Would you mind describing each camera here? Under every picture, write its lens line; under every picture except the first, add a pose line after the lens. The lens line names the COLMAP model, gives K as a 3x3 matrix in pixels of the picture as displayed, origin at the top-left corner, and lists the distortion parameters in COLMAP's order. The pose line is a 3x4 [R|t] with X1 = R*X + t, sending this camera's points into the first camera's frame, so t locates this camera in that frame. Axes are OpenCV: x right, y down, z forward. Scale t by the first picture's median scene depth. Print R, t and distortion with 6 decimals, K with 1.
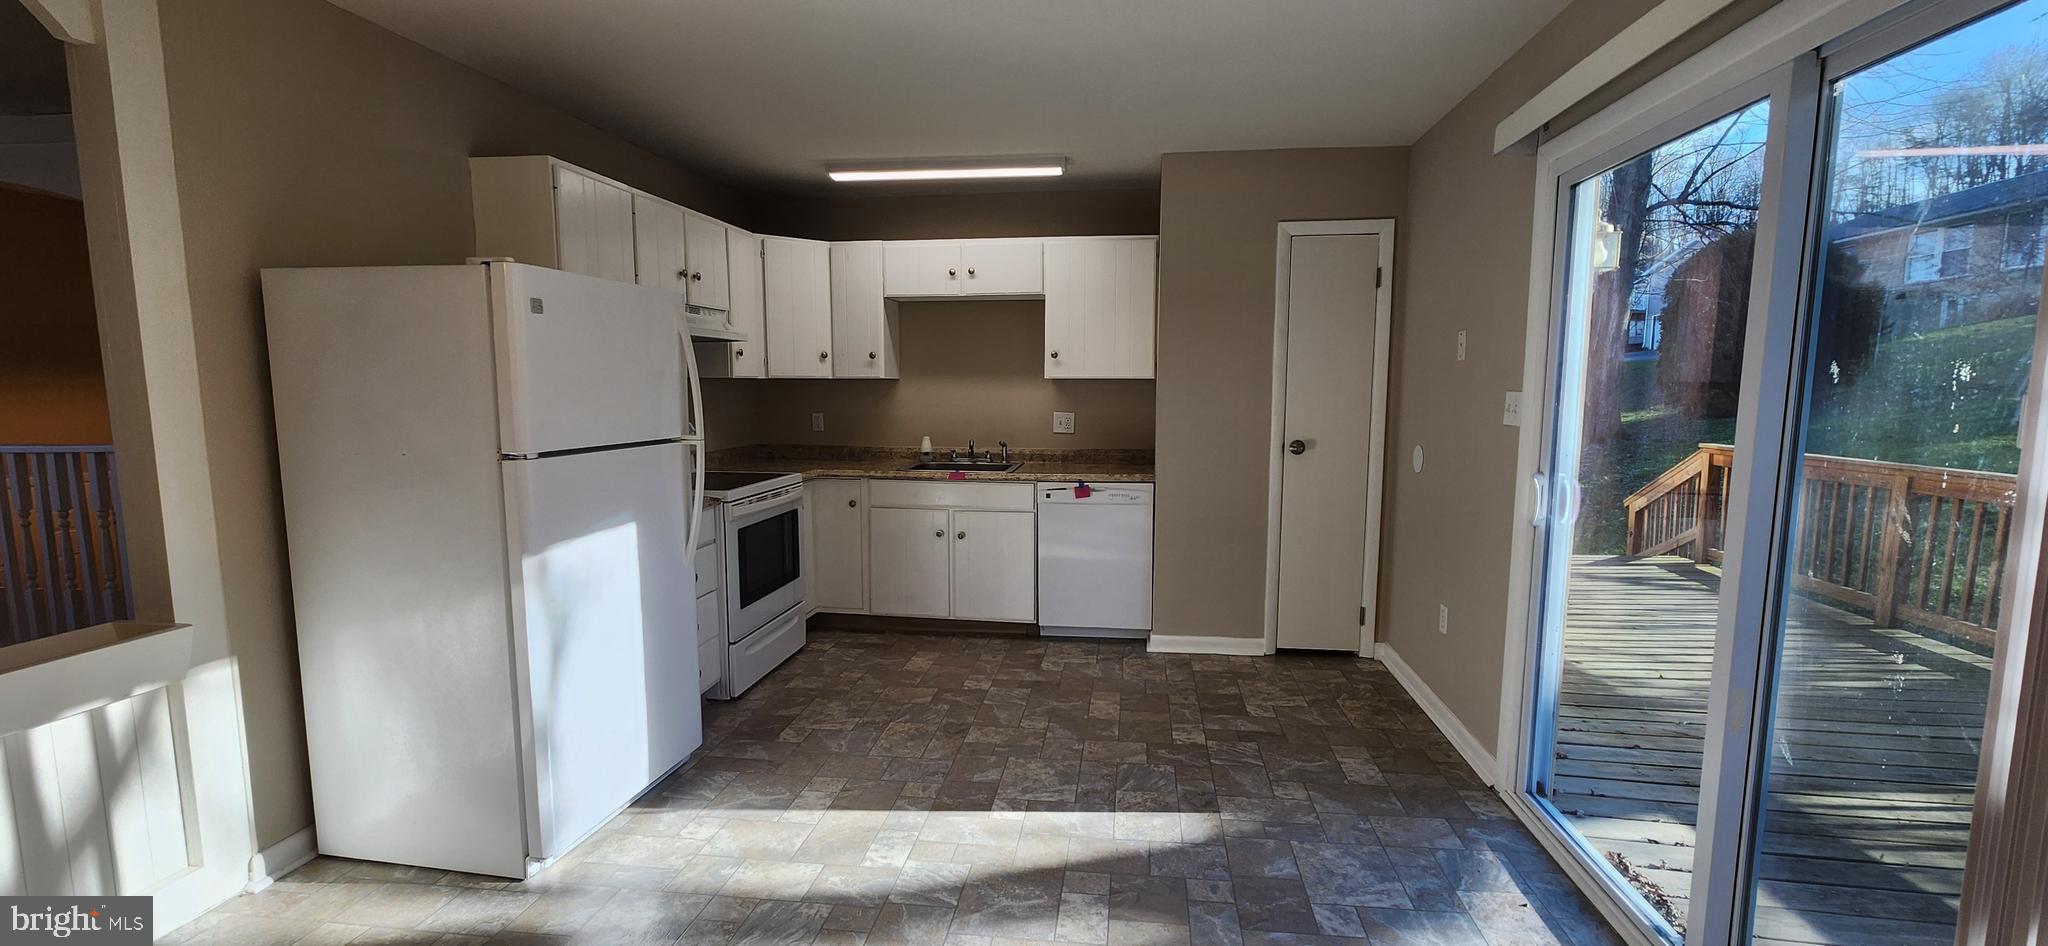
lens RADIAL K [[837.5, 0, 1035.5], [0, 837.5, 479.5], [0, 0, 1]] dist [0.001267, -0.000161]
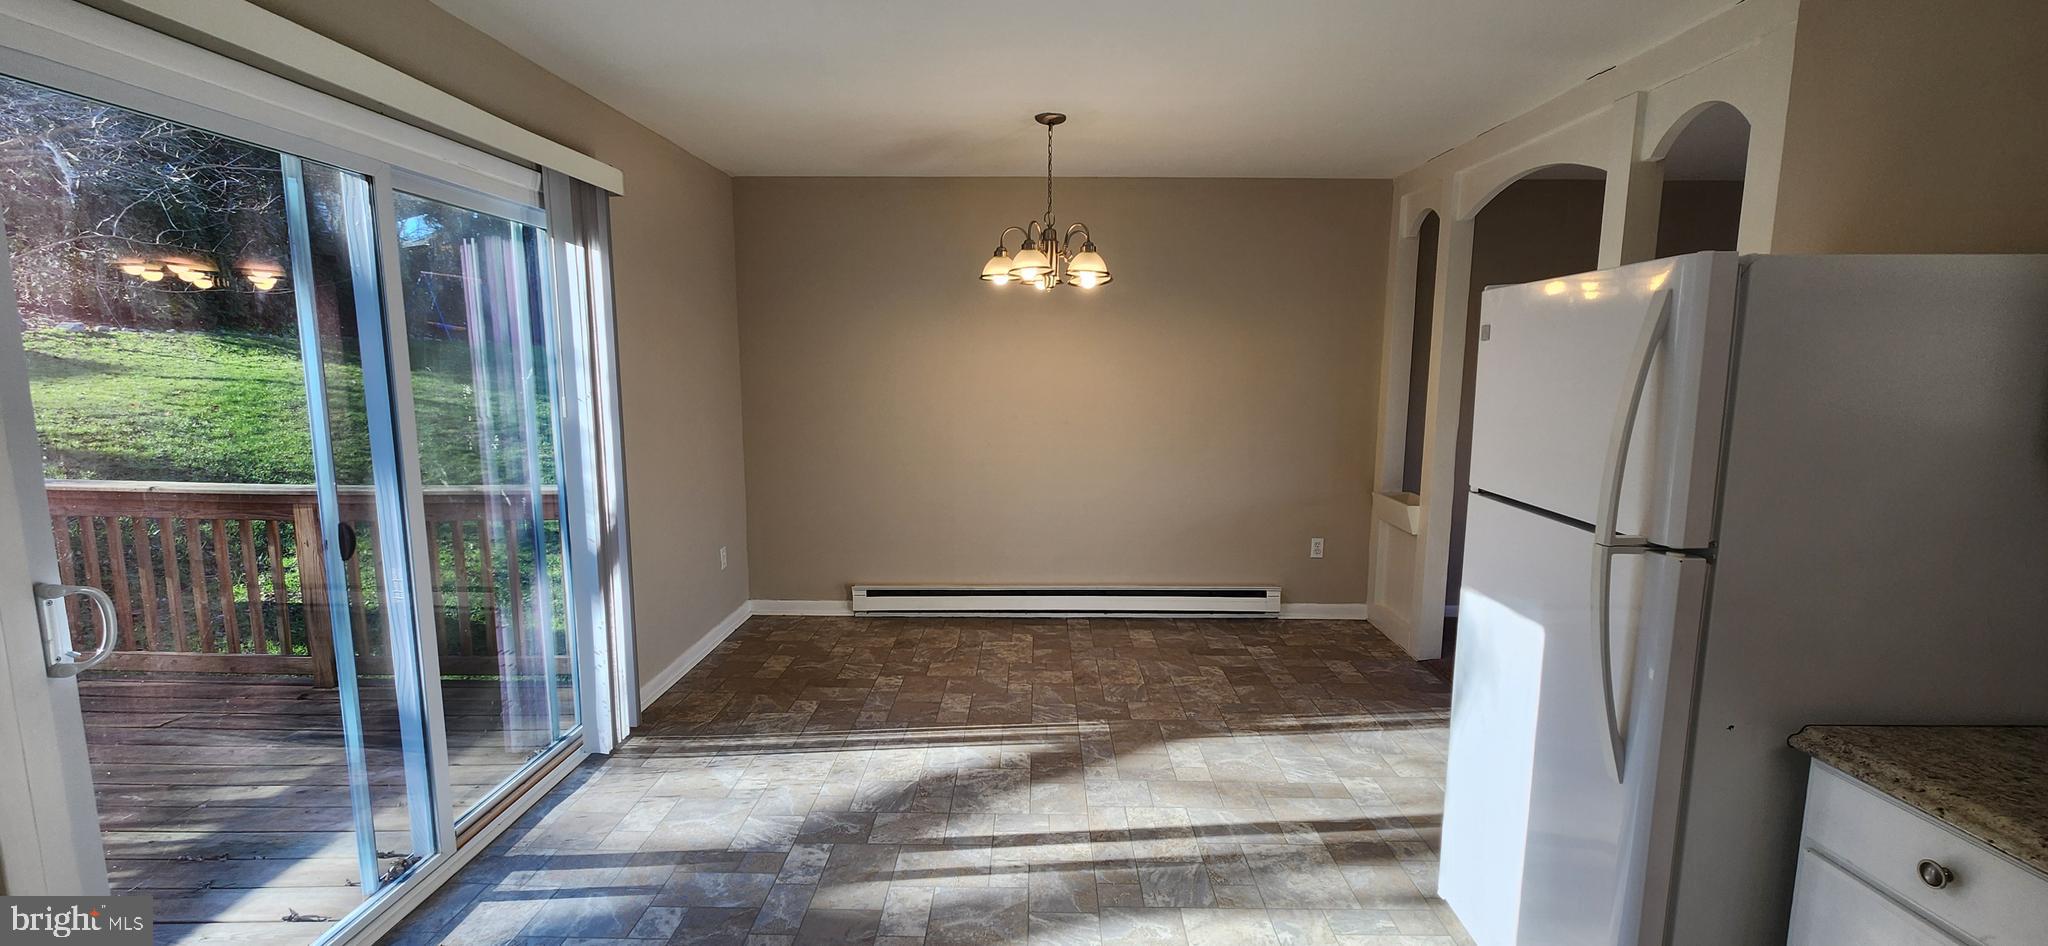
lens RADIAL K [[837.5, 0, 1035.5], [0, 837.5, 479.5], [0, 0, 1]] dist [0.001267, -0.000161]
pose [[-0.992661, 0.006949, -0.120730, 0.018449], [-0.023449, 0.968338, 0.248540, -0.266700], [0.118635, 0.249547, -0.961068, 1.858307]]
